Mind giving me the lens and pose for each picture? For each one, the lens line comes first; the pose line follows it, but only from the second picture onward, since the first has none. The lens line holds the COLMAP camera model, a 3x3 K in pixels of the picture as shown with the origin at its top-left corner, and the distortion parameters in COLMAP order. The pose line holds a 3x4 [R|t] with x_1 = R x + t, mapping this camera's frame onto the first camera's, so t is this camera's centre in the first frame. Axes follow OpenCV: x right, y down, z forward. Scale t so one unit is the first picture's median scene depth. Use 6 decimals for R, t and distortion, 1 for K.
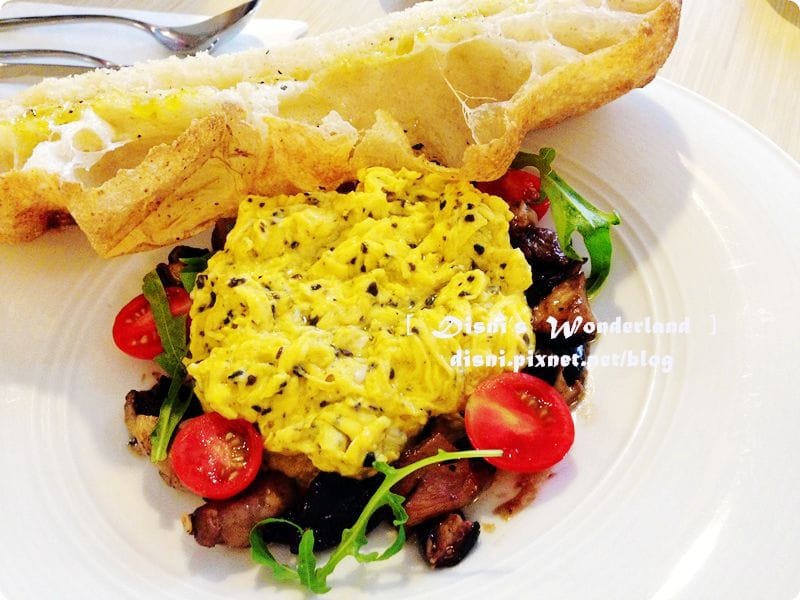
lens RADIAL K [[740.1, 0, 399.7], [0, 740.1, 299.1], [0, 0, 1]] dist [0.031203, 0.000000]
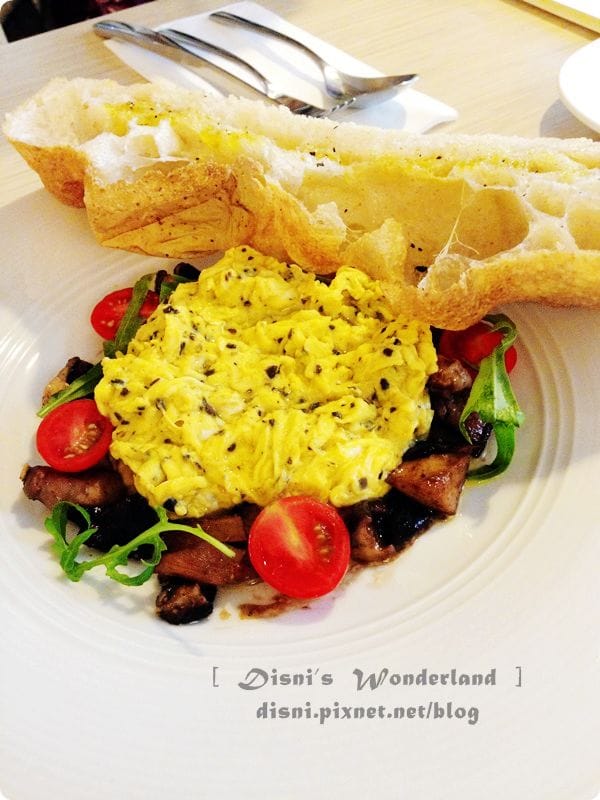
lens RADIAL K [[740.1, 0, 300.1], [0, 740.1, 401.4], [0, 0, 1]] dist [0.031203, 0.000000]
pose [[0.828788, 0.461968, -0.315745, 0.350597], [-0.442373, 0.886483, 0.135848, -0.136635], [0.342660, 0.027088, 0.939069, 0.021053]]
